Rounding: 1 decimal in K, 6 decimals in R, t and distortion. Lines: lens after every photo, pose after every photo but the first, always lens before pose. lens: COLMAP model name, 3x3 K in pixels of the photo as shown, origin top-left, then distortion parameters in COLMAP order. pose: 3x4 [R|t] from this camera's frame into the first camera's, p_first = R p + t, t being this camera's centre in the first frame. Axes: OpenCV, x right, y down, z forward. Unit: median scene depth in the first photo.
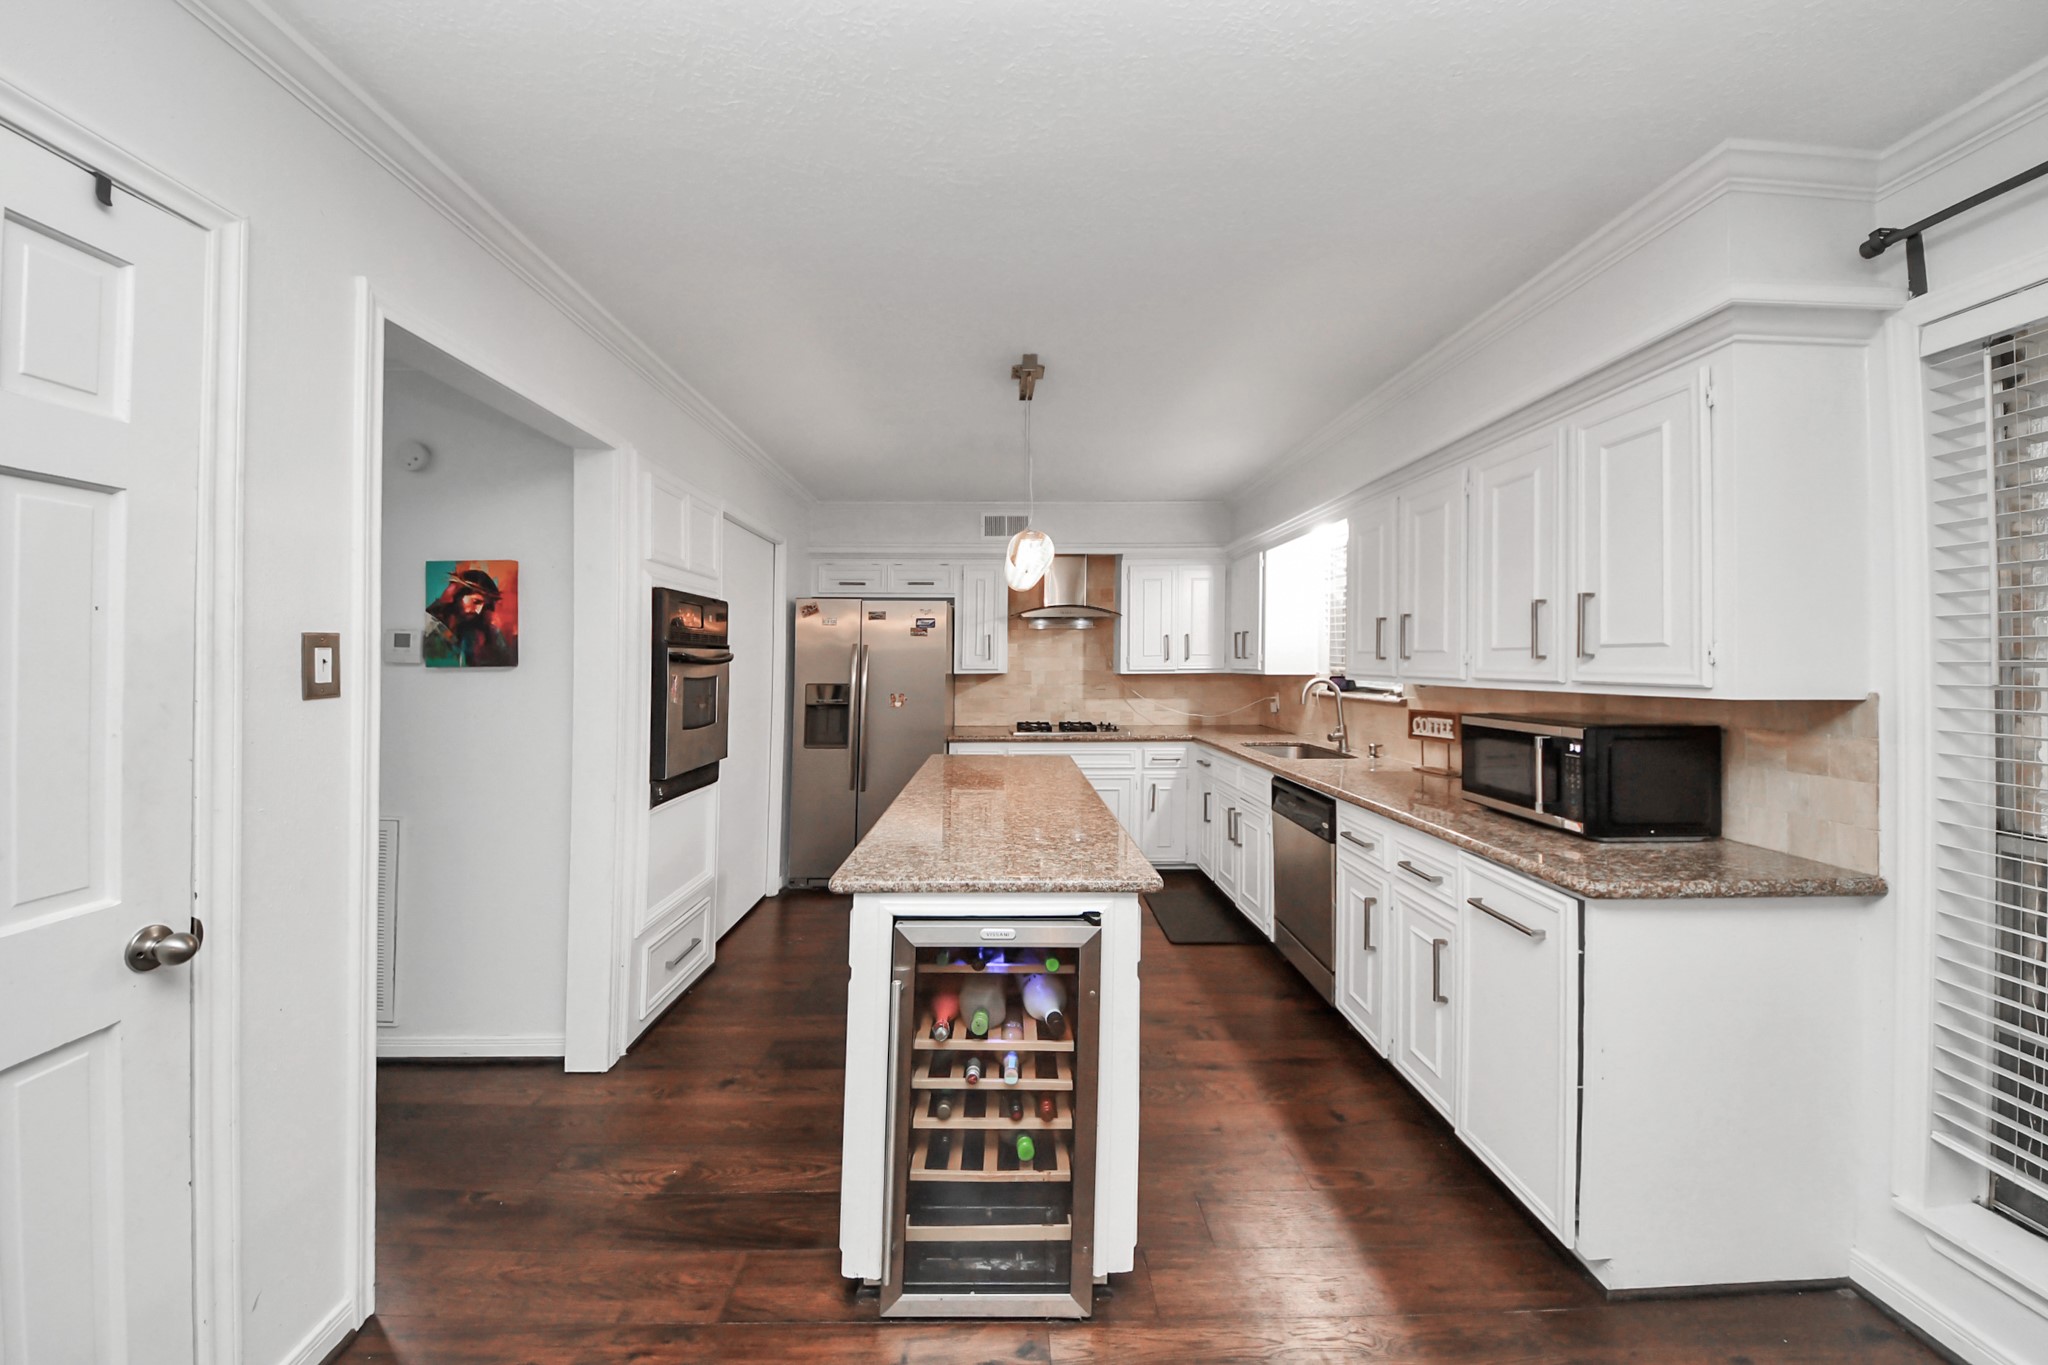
lens RADIAL K [[748.1, 0, 1021.4], [0, 748.1, 662.5], [0, 0, 1]] dist [0.016596, -0.000232]
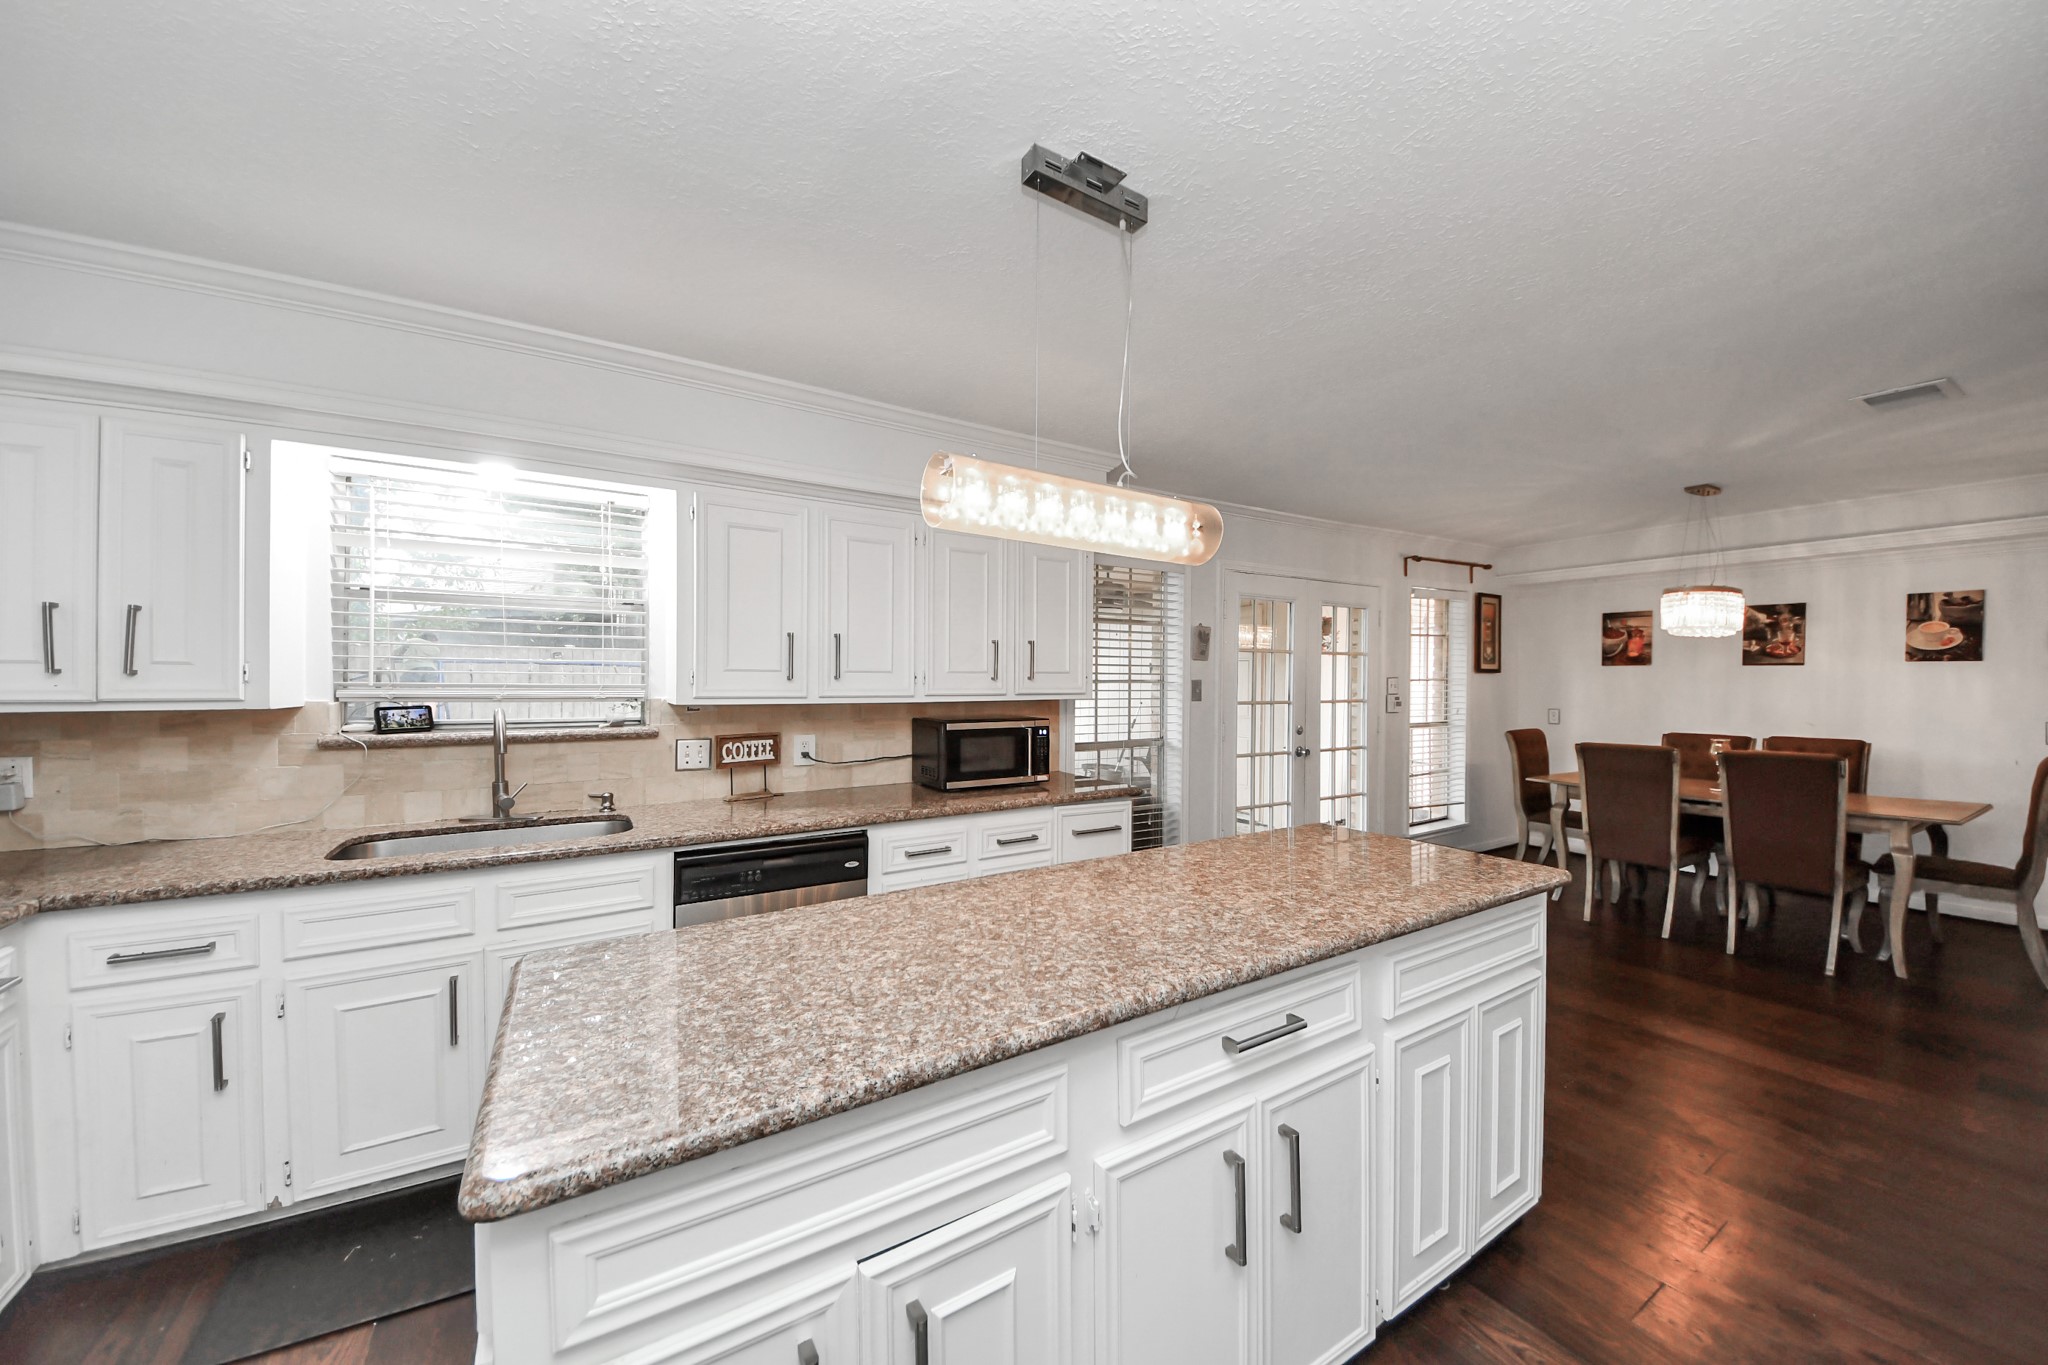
lens RADIAL K [[748.1, 0, 1022.3], [0, 748.1, 680.8], [0, 0, 1]] dist [0.016596, -0.000232]
pose [[-0.523870, -0.000372, 0.851798, -0.436714], [0.000908, 0.999999, 0.000995, -0.002192], [-0.851798, 0.001295, -0.523869, 1.229592]]
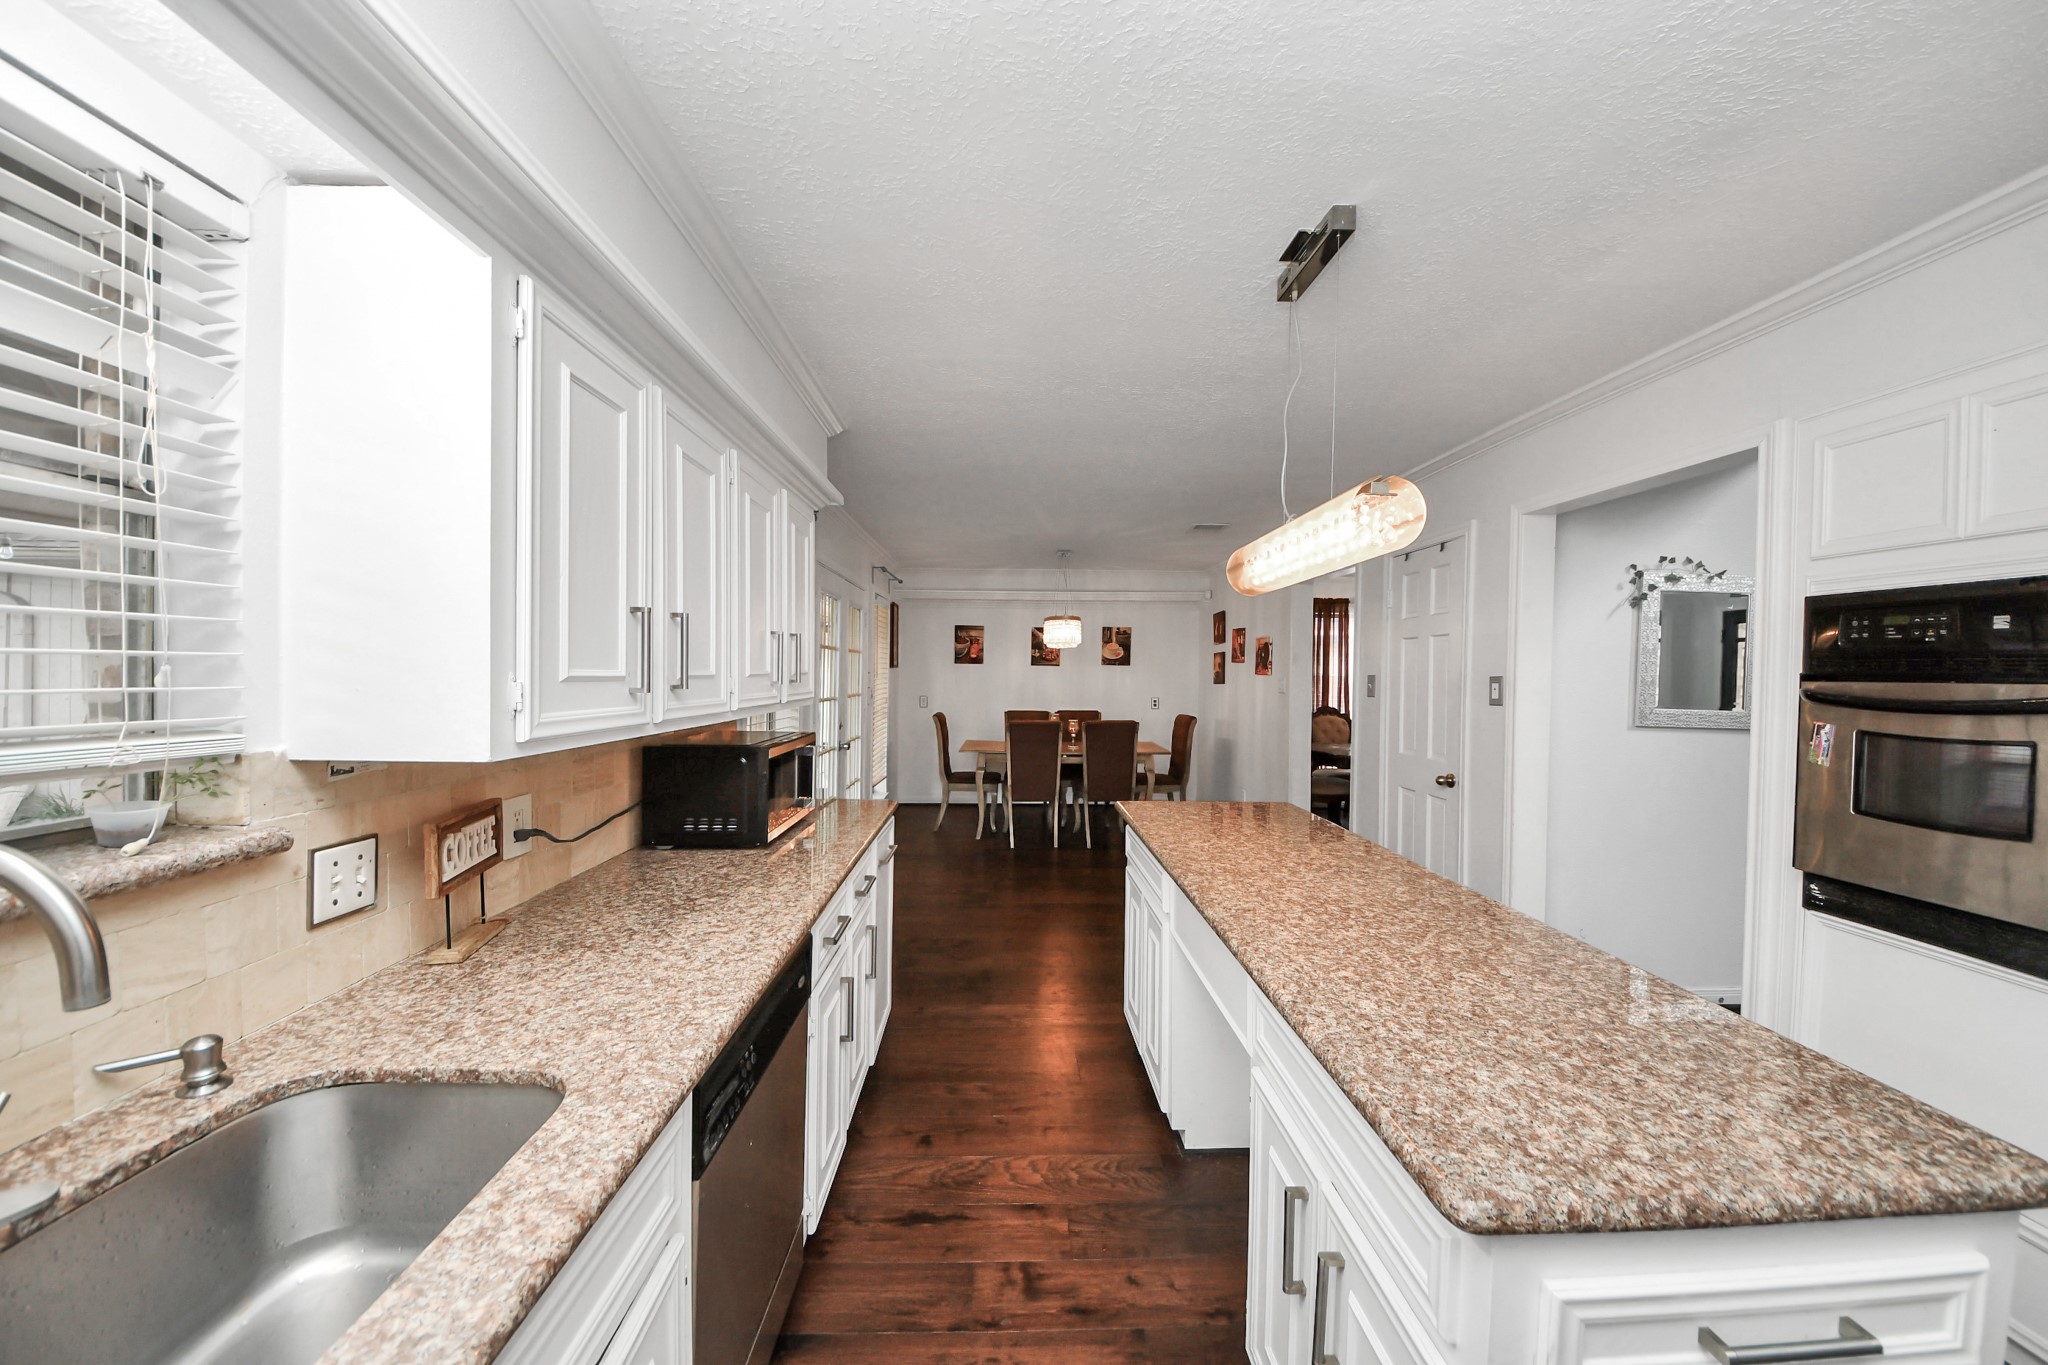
lens RADIAL K [[720.6, 0, 1031.7], [0, 720.6, 688.2], [0, 0, 1]] dist [-0.009253, -0.000224]
pose [[-0.999676, -0.006640, -0.024553, 0.226979], [-0.007361, 0.999541, 0.029391, -0.026487], [0.024347, 0.029562, -0.999266, 1.480780]]
